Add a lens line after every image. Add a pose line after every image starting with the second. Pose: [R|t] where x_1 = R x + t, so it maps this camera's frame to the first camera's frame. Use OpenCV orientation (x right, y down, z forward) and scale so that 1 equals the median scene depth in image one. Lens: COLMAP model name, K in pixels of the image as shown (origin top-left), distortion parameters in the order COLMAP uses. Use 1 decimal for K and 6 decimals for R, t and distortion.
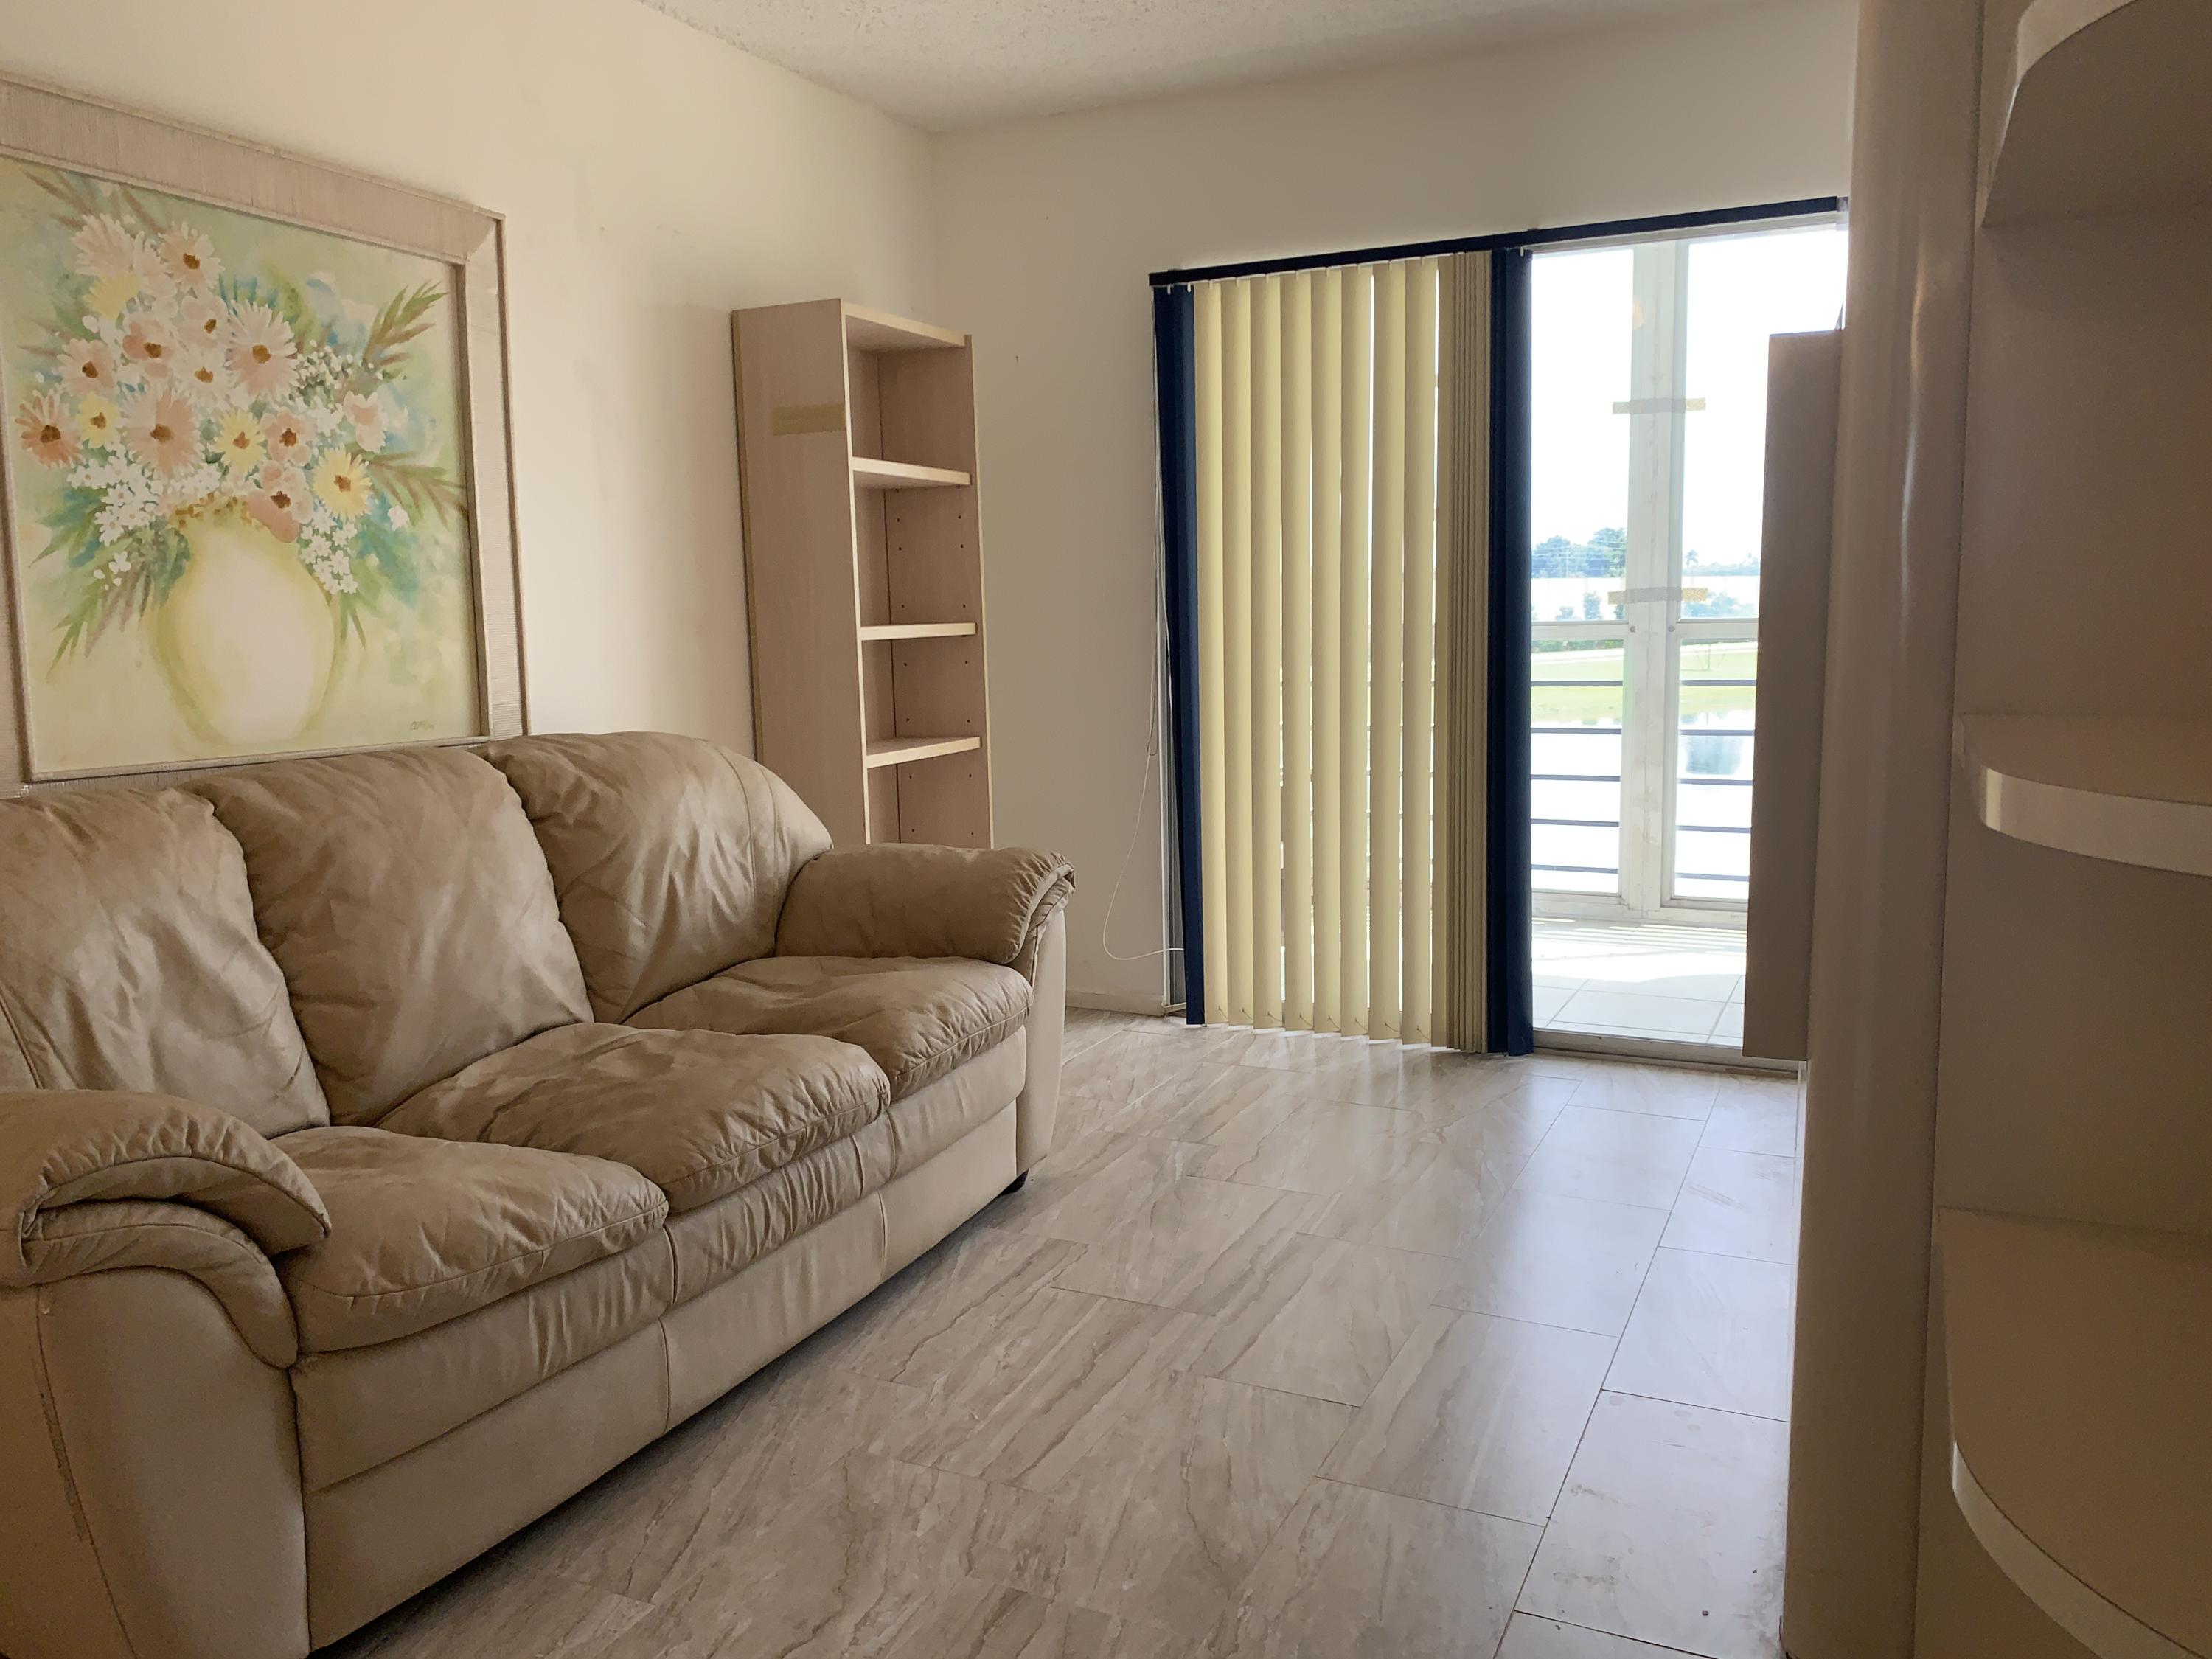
lens RADIAL K [[1687.7, 0, 1096.0], [0, 1687.7, 823.3], [0, 0, 1]] dist [0.025827, -0.031834]
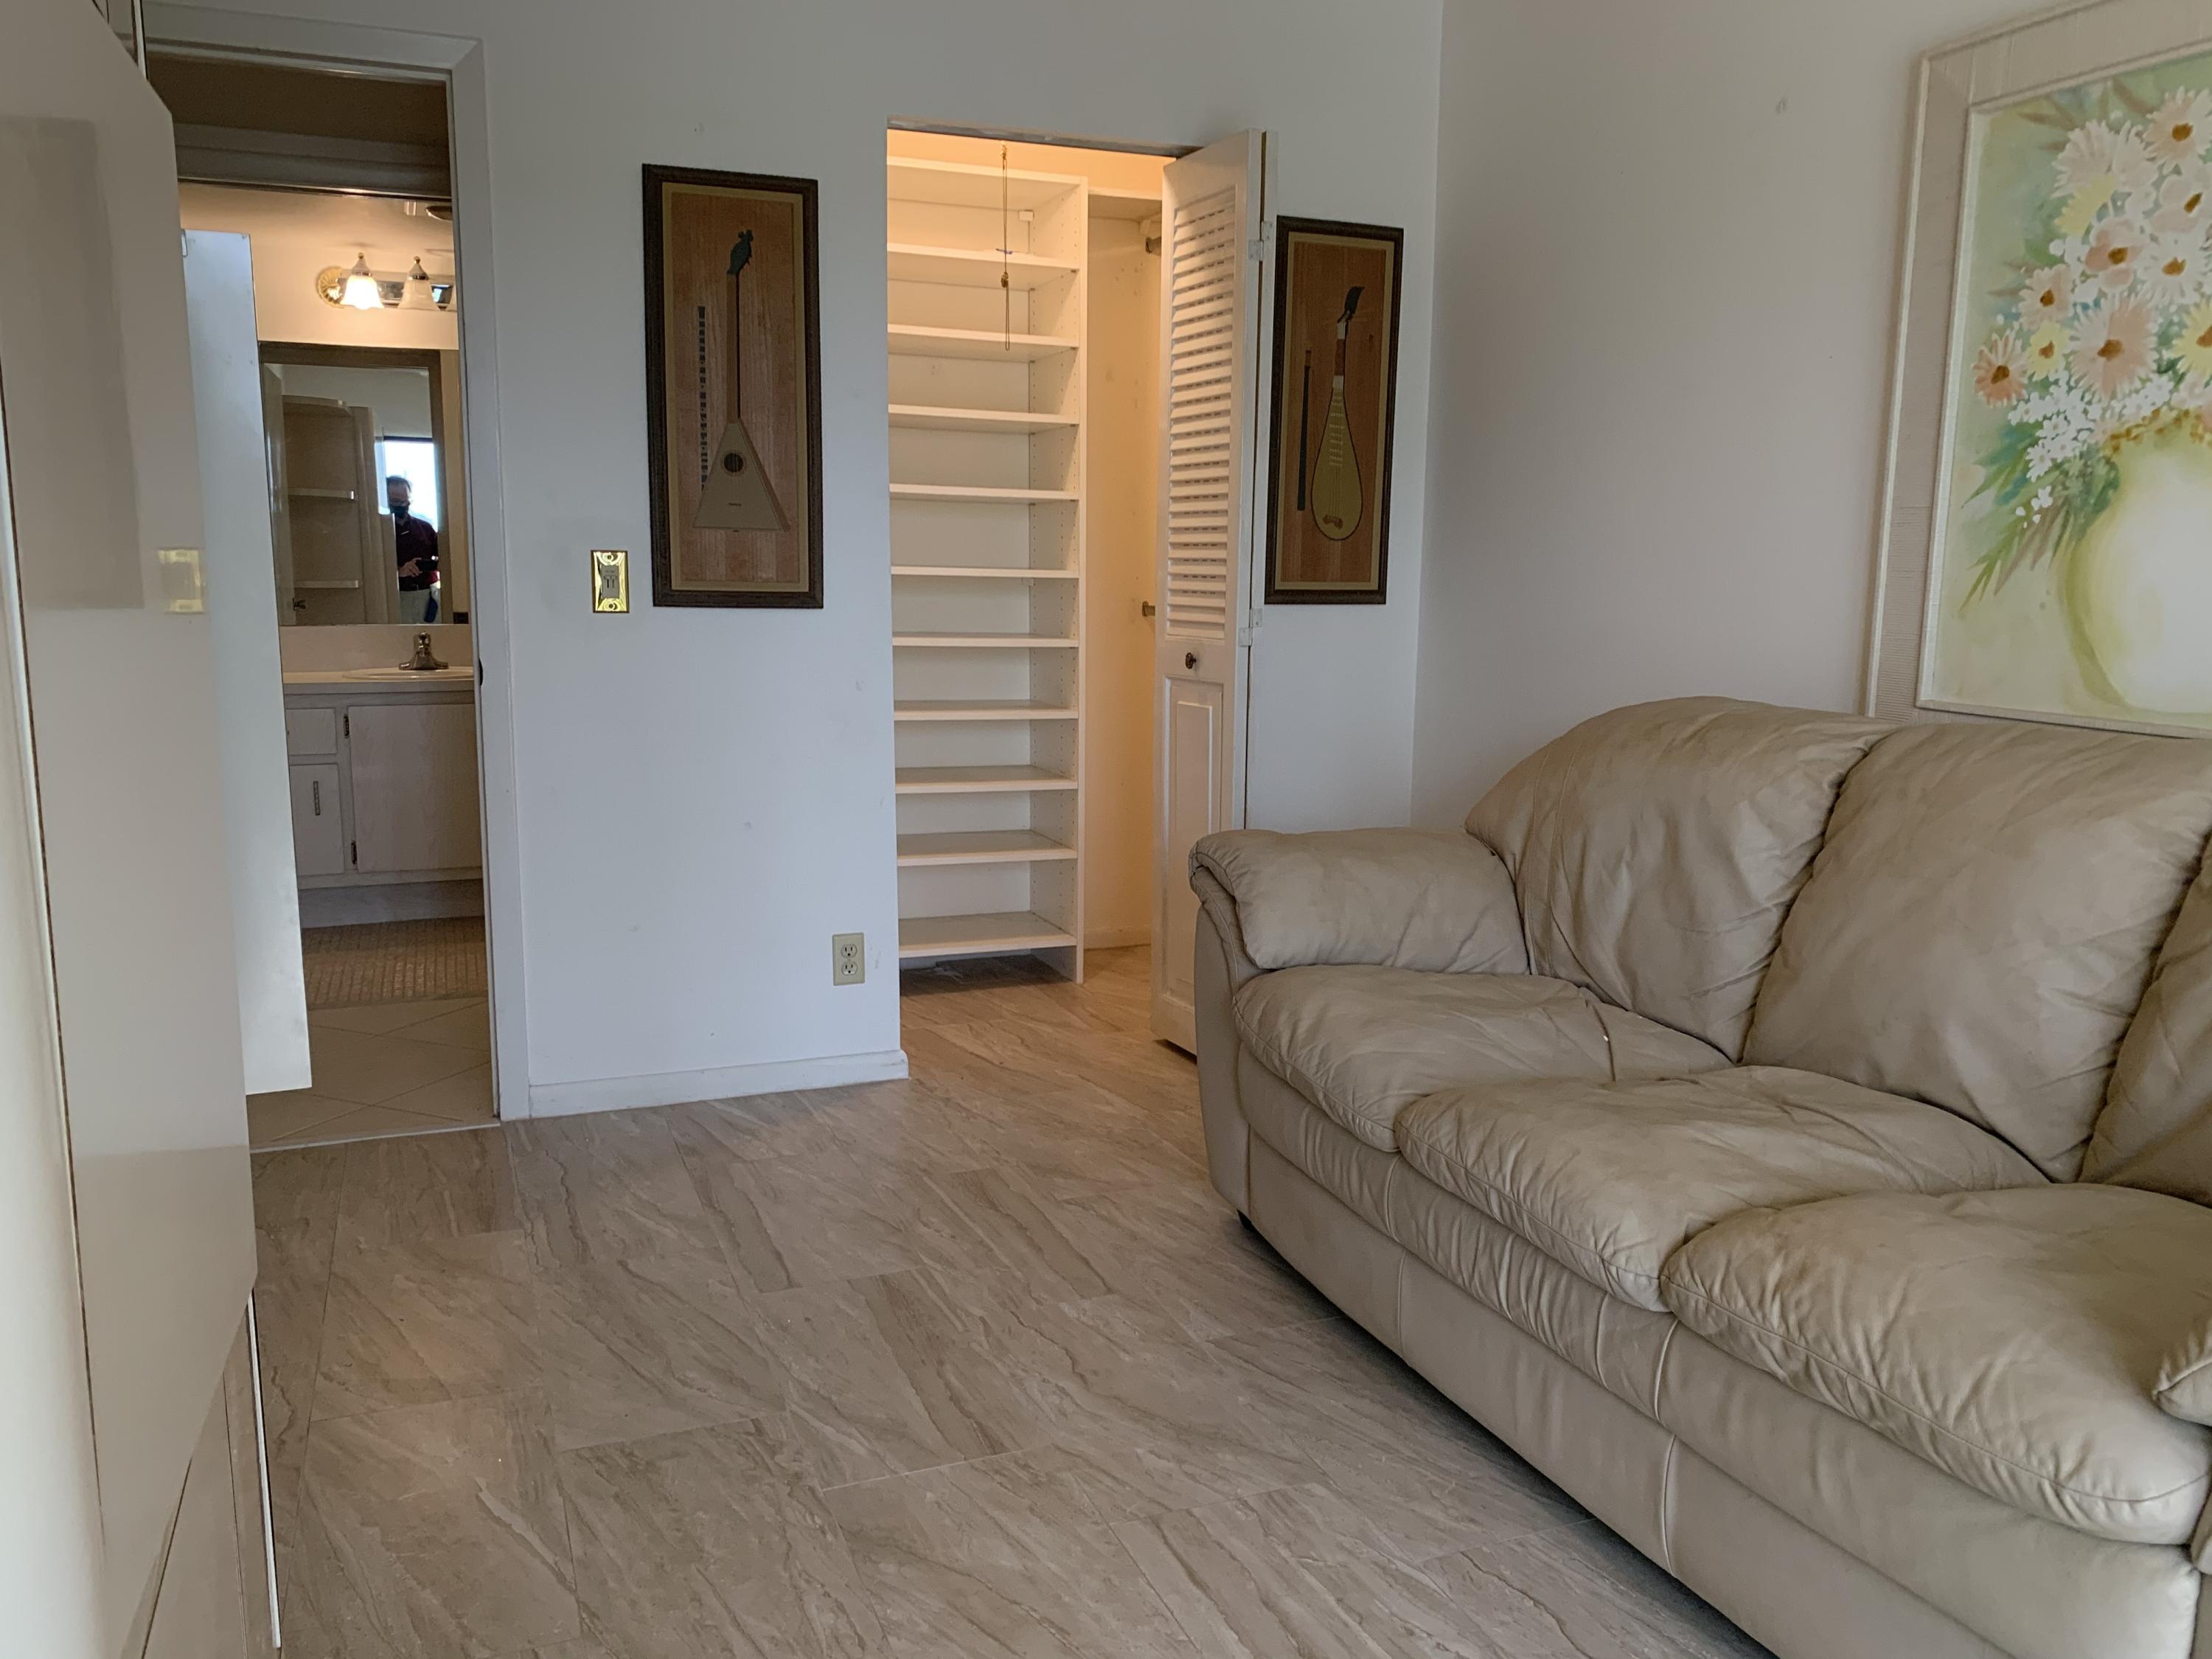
lens RADIAL K [[1687.7, 0, 1093.0], [0, 1687.7, 832.4], [0, 0, 1]] dist [0.025827, -0.031834]
pose [[-0.682187, 0.126866, -0.720087, 0.502122], [-0.085203, 0.964330, 0.250615, -0.166509], [0.726196, 0.232320, -0.647044, 1.276539]]
